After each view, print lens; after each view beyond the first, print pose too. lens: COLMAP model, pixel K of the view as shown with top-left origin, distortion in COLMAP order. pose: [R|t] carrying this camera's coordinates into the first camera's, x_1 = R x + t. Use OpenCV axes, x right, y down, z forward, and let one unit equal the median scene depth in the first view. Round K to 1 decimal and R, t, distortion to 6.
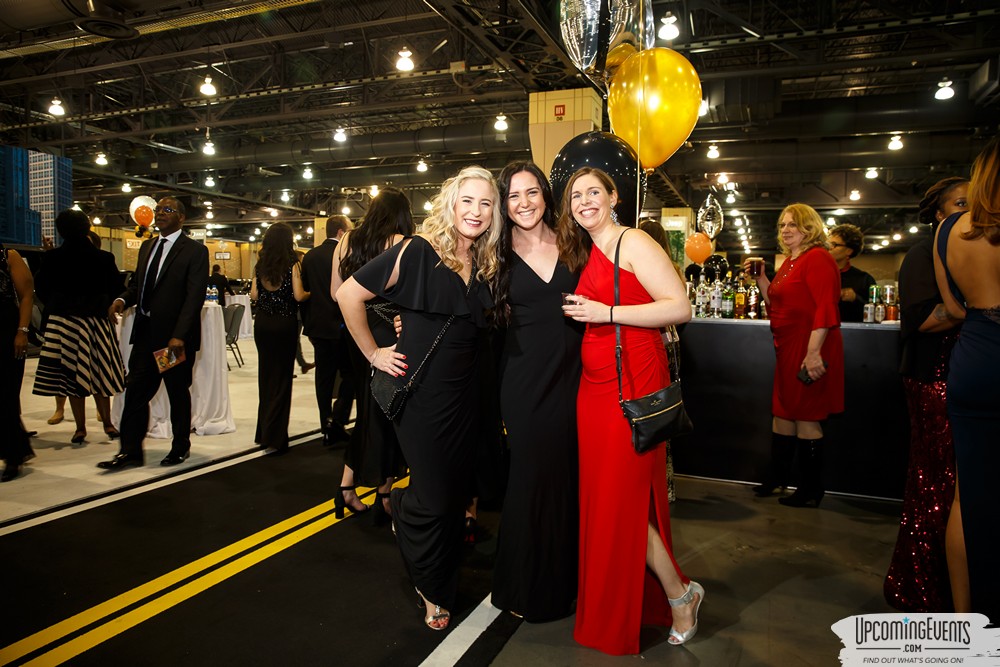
lens RADIAL K [[704.5, 0, 500.0], [0, 704.5, 333.5], [0, 0, 1]] dist [-0.106161, 0.086724]
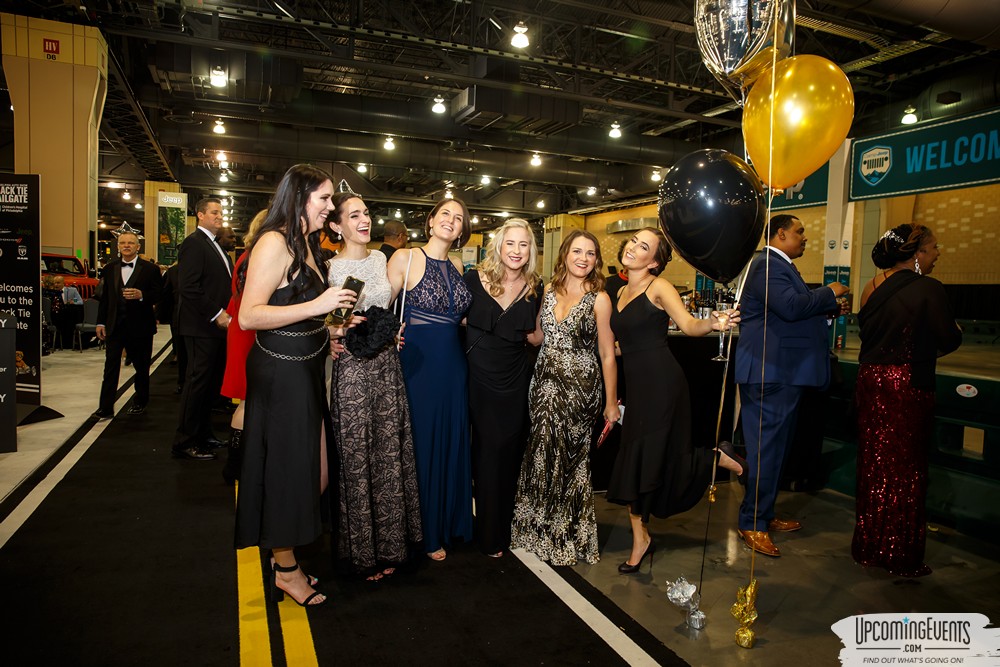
lens RADIAL K [[704.5, 0, 500.0], [0, 704.5, 333.5], [0, 0, 1]] dist [-0.106161, 0.086724]
pose [[0.714386, -0.034399, 0.698906, -0.087704], [0.015117, 0.999317, 0.033733, -0.007861], [-0.699589, -0.013533, 0.714417, 0.064075]]
